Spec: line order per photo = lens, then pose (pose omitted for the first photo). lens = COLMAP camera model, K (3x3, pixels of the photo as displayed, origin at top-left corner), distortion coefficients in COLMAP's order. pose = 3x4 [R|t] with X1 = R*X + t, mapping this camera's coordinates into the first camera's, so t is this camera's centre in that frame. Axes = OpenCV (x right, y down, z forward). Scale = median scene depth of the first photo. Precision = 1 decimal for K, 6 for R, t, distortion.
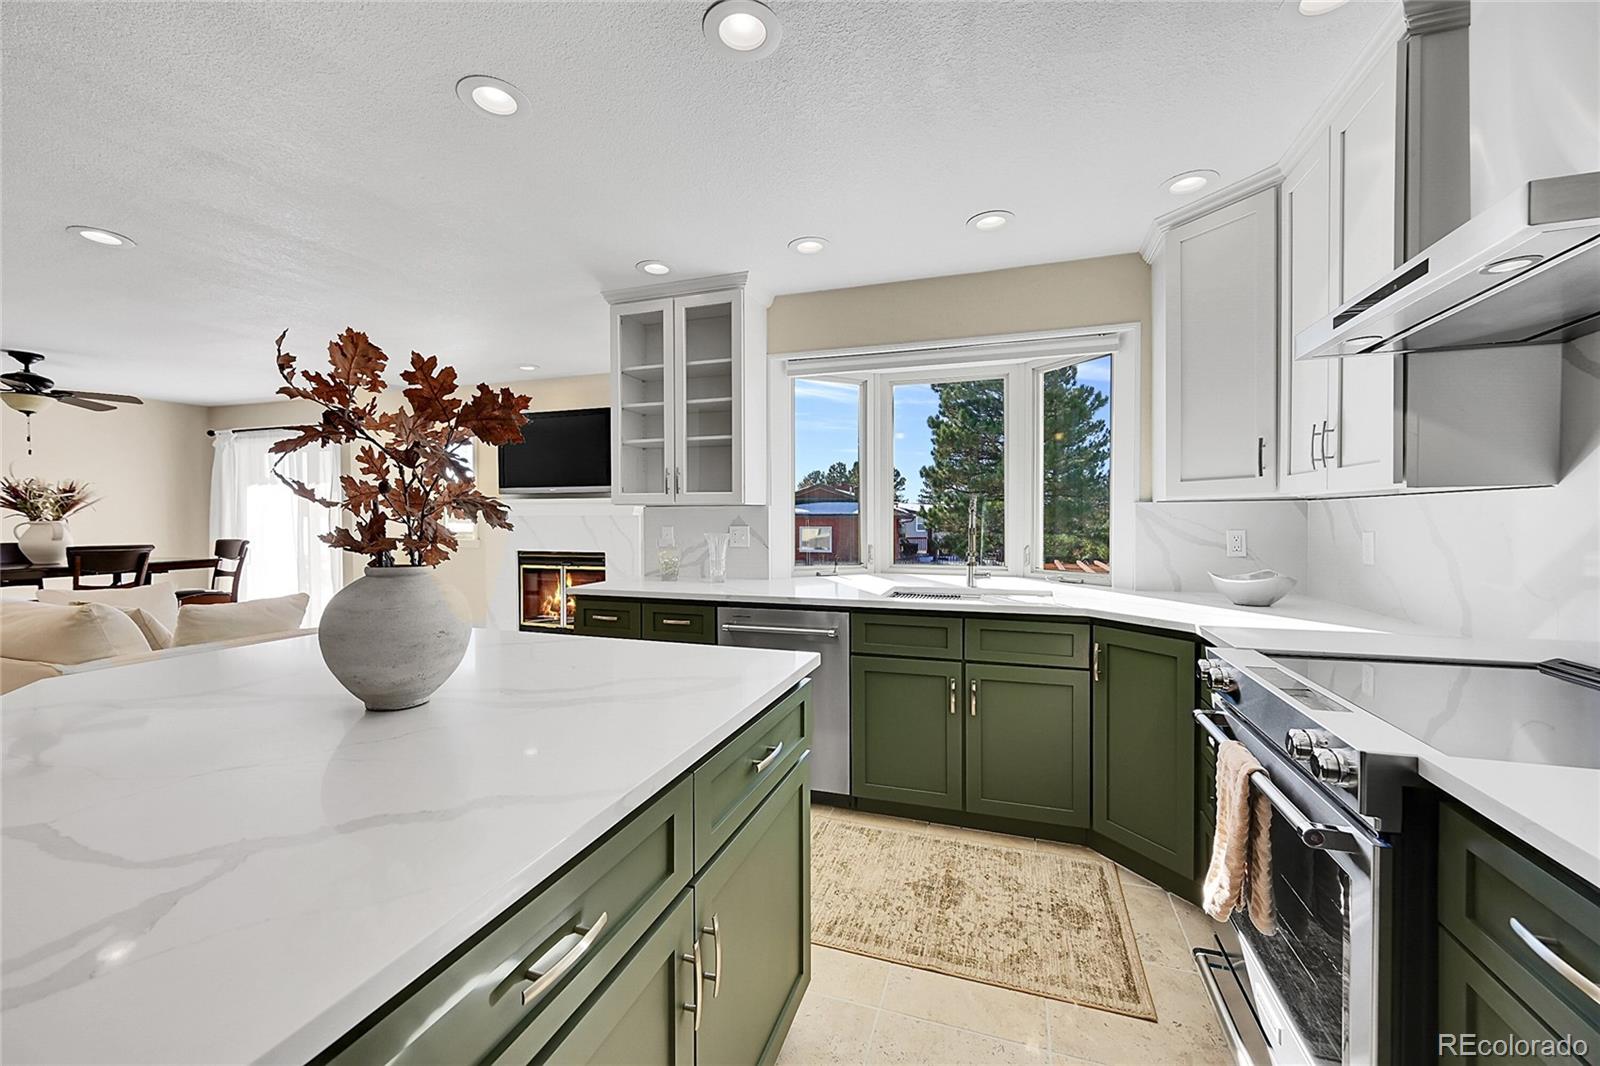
lens RADIAL K [[632.9, 0, 795.7], [0, 632.9, 526.8], [0, 0, 1]] dist [0.002493, 0.000816]
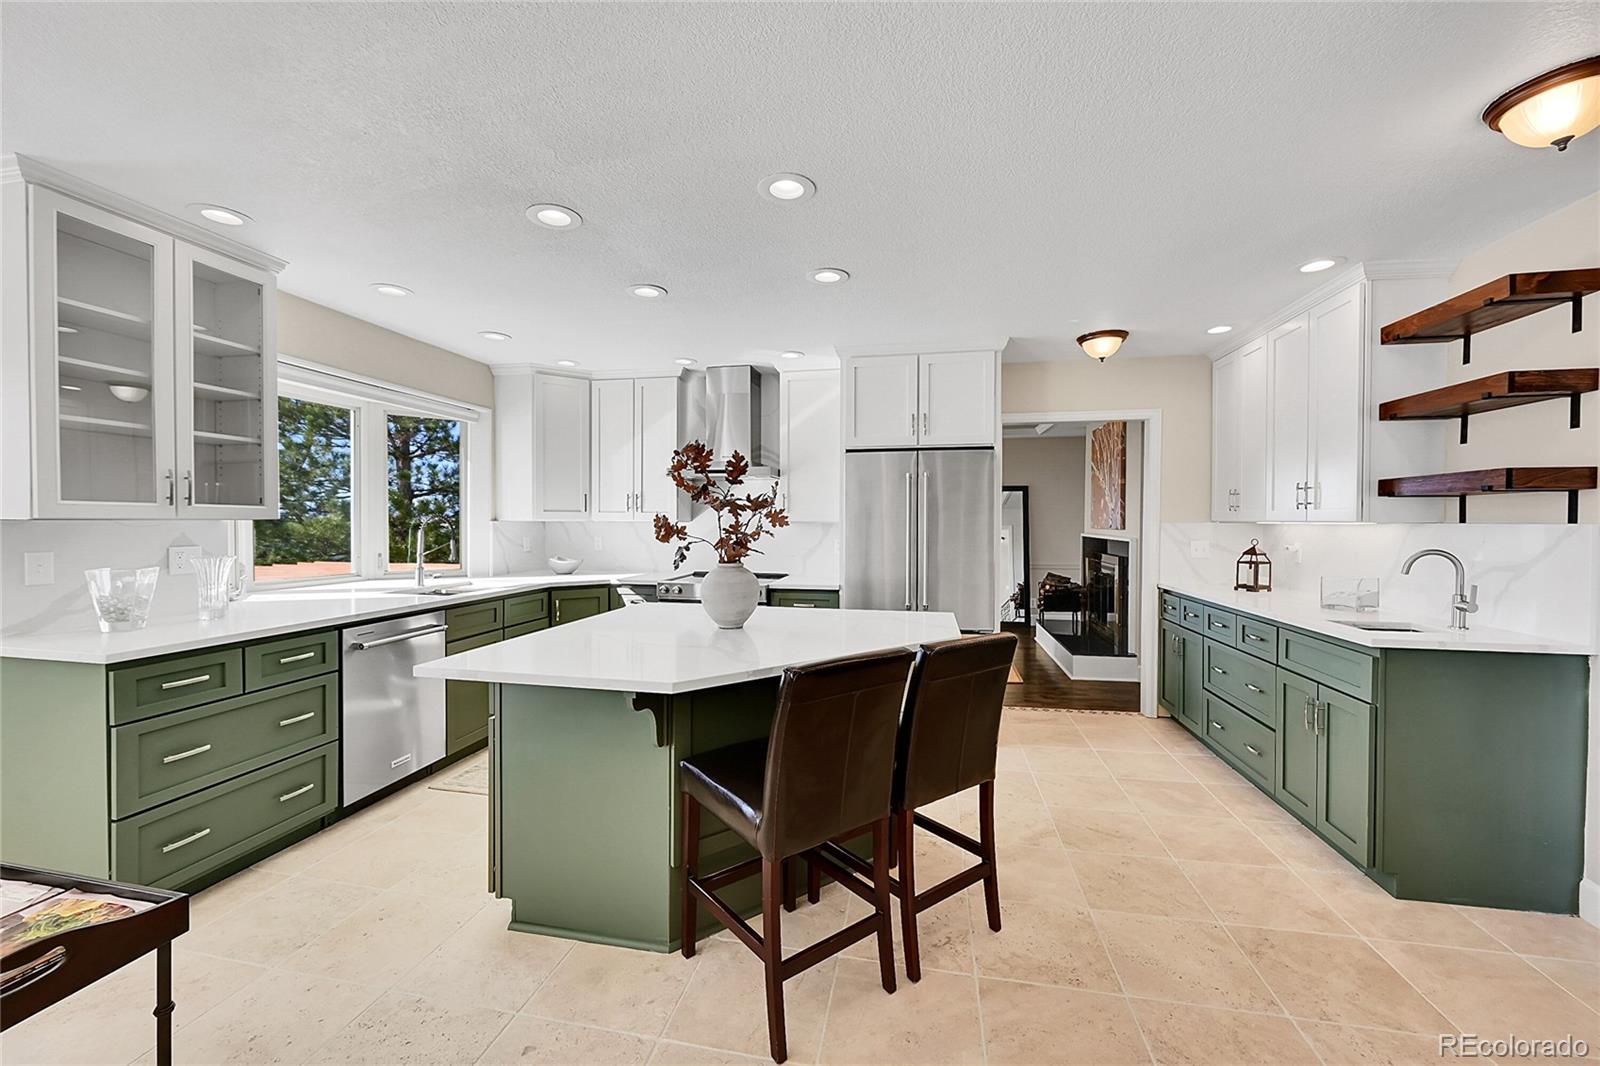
lens RADIAL K [[632.9, 0, 795.1], [0, 632.9, 527.2], [0, 0, 1]] dist [0.002493, 0.000816]
pose [[-0.129117, -0.010220, 0.991577, -0.709297], [0.010113, 0.999881, 0.011622, -0.019896], [-0.991578, 0.011528, -0.128999, 0.269104]]
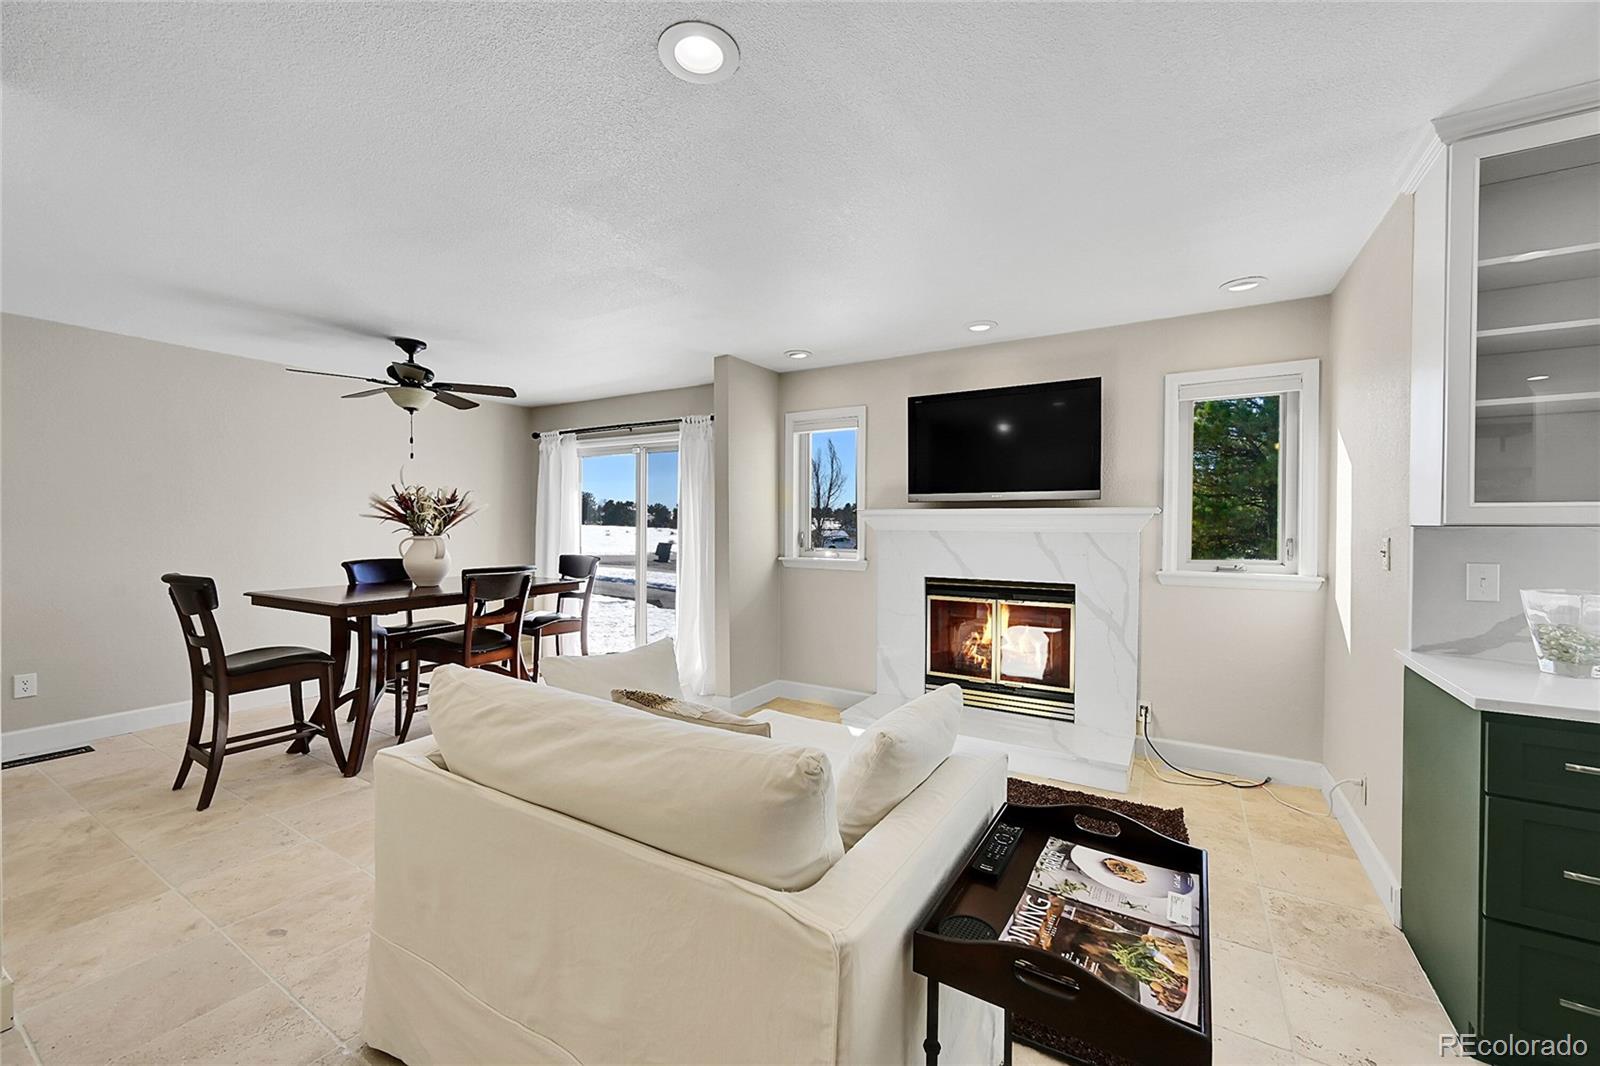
lens RADIAL K [[632.9, 0, 800.5], [0, 632.9, 527.6], [0, 0, 1]] dist [0.002493, 0.000816]
pose [[0.977638, 0.005796, -0.210217, -0.510261], [-0.006706, 0.999971, -0.003618, -0.020363], [0.210190, 0.004947, 0.977648, 0.273372]]
